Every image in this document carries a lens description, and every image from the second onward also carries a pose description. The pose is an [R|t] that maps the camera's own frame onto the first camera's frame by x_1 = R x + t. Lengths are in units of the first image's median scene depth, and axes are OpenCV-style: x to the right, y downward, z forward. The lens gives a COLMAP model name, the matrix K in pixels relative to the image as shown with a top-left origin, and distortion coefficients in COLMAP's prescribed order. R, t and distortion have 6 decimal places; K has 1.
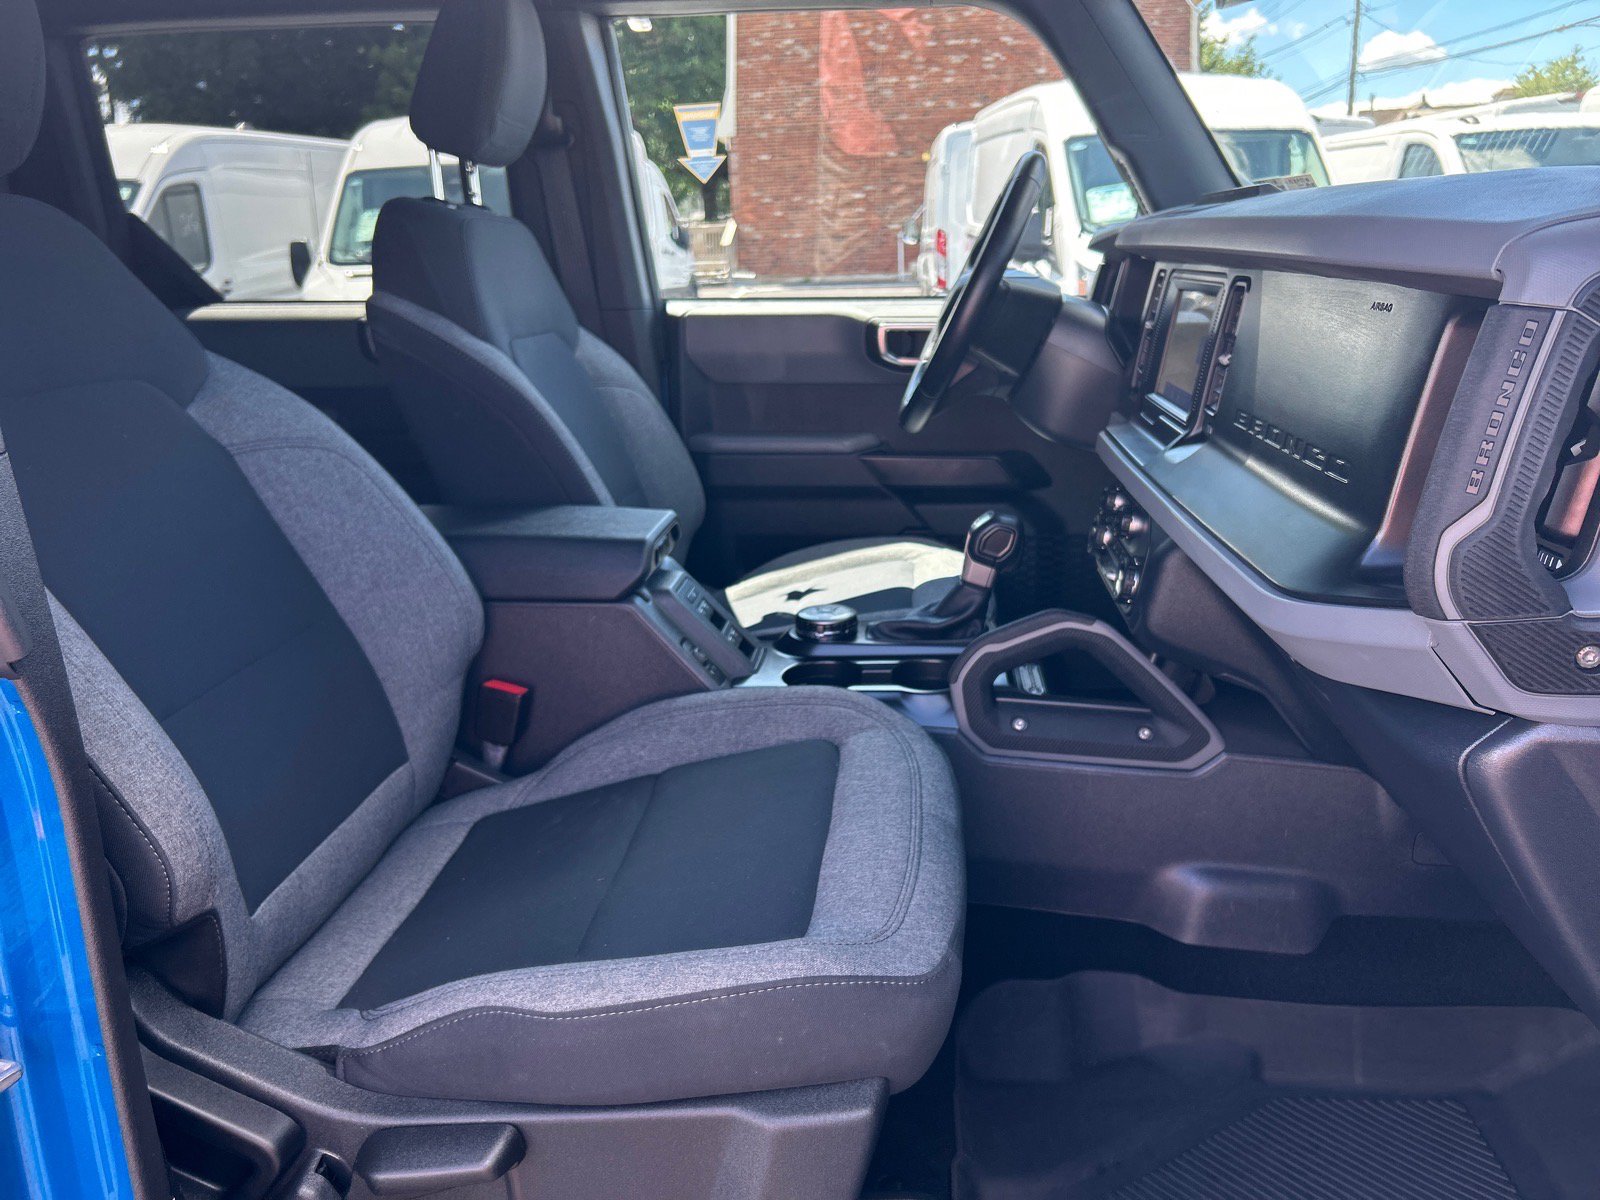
lens RADIAL K [[1204.6, 0, 800.0], [0, 1204.6, 600.0], [0, 0, 1]] dist [0.066601, -0.090106]
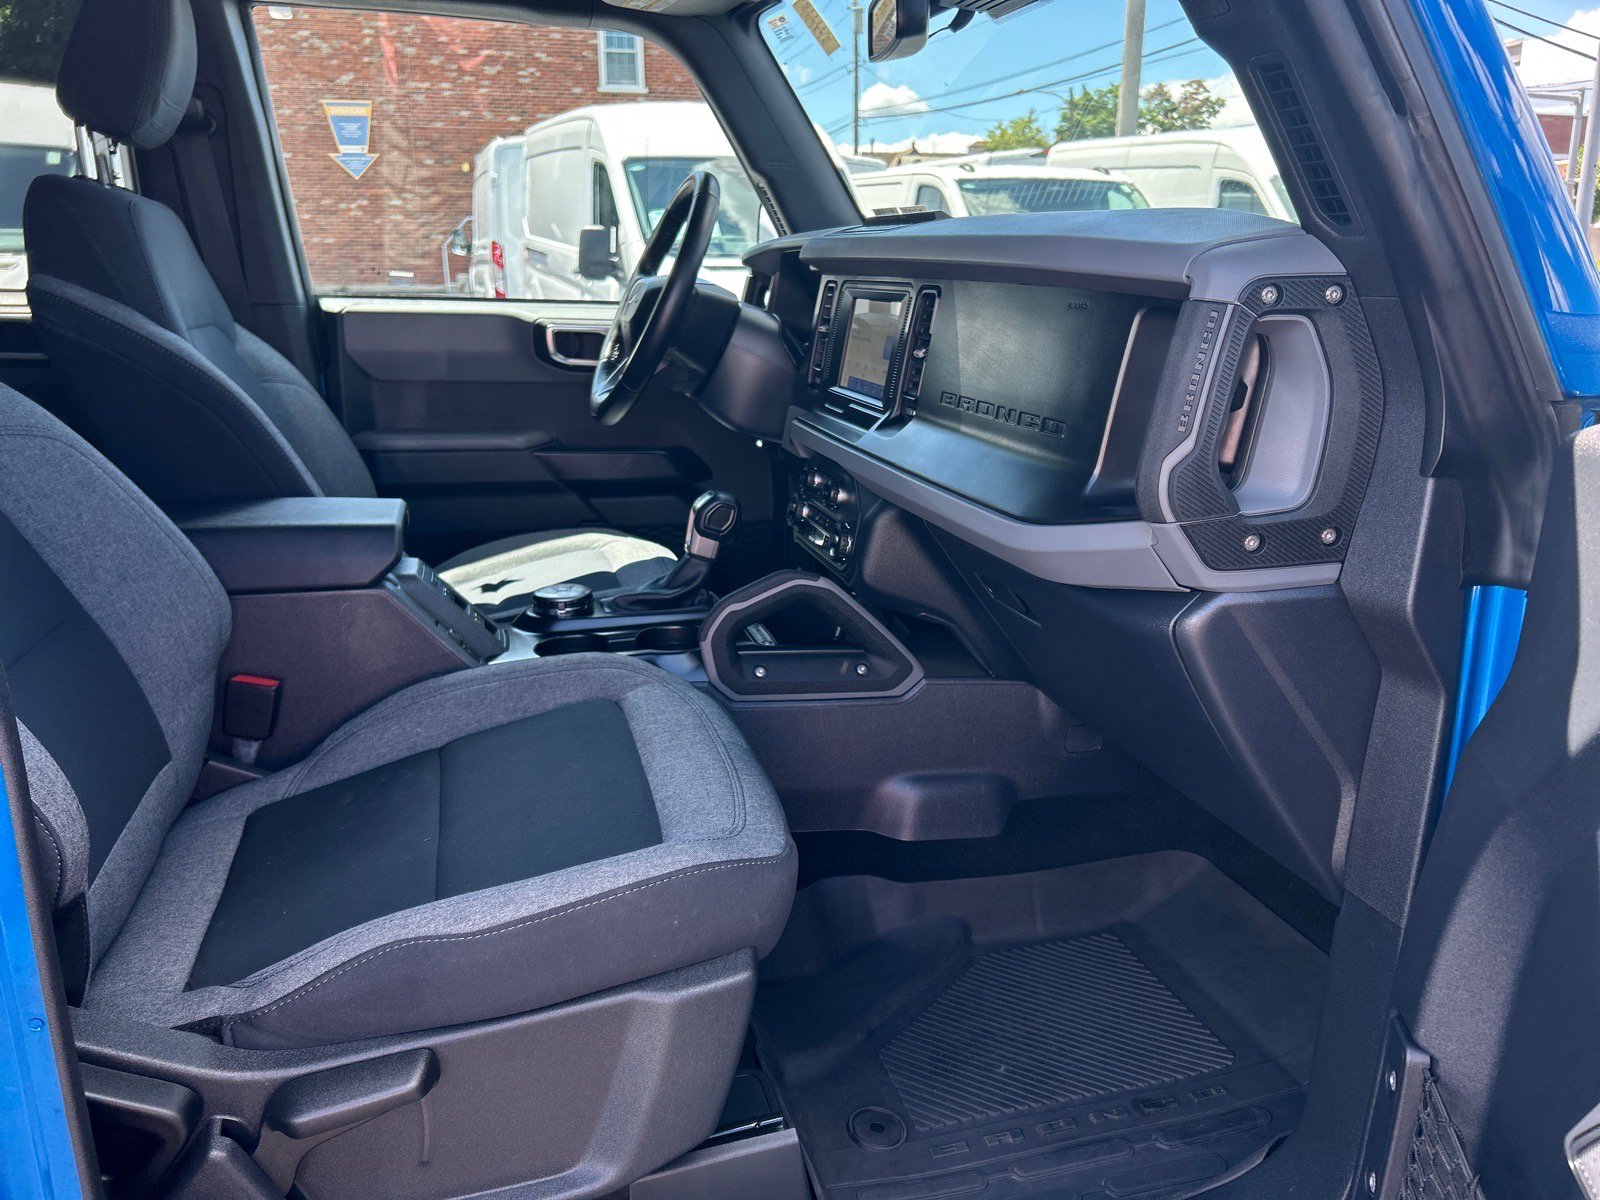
lens RADIAL K [[1207.2, 0, 800.0], [0, 1207.2, 600.0], [0, 0, 1]] dist [0.082707, -0.089183]
pose [[0.933396, -0.061551, 0.353530, -0.183671], [0.066661, 0.997773, -0.002281, 0.039767], [-0.352602, 0.025695, 0.935420, -0.085220]]
